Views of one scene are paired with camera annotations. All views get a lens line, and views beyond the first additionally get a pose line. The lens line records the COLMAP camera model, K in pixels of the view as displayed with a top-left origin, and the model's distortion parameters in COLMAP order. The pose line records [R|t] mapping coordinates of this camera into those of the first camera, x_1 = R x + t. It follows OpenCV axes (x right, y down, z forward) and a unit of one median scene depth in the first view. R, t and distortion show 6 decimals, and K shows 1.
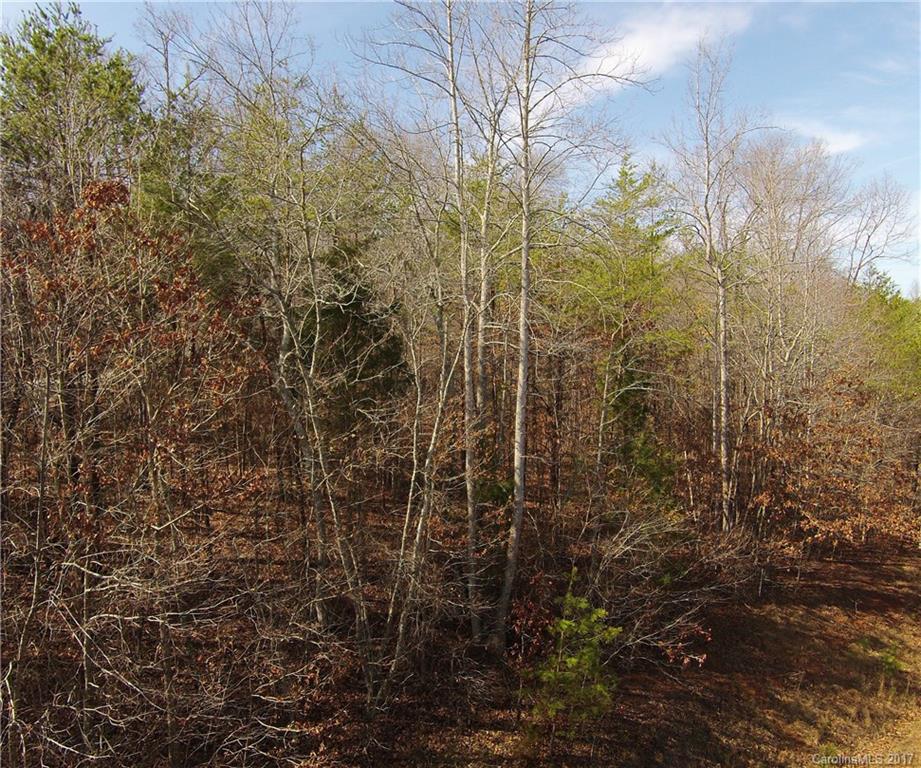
lens RADIAL K [[642.5, 0, 457.3], [0, 642.5, 379.0], [0, 0, 1]] dist [-0.114411, 0.034722]
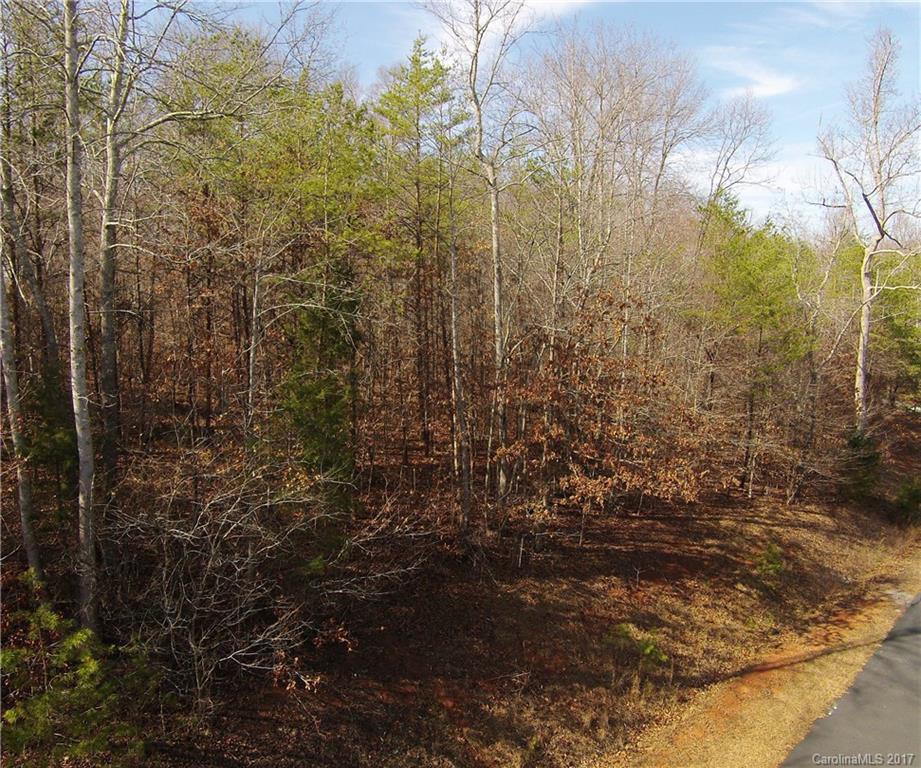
lens RADIAL K [[642.5, 0, 462.8], [0, 642.5, 385.4], [0, 0, 1]] dist [-0.114411, 0.034722]
pose [[0.991364, -0.012741, 0.130522, 0.351119], [0.000229, 0.995436, 0.095428, 0.034431], [-0.131142, -0.094574, 0.986842, 0.228395]]
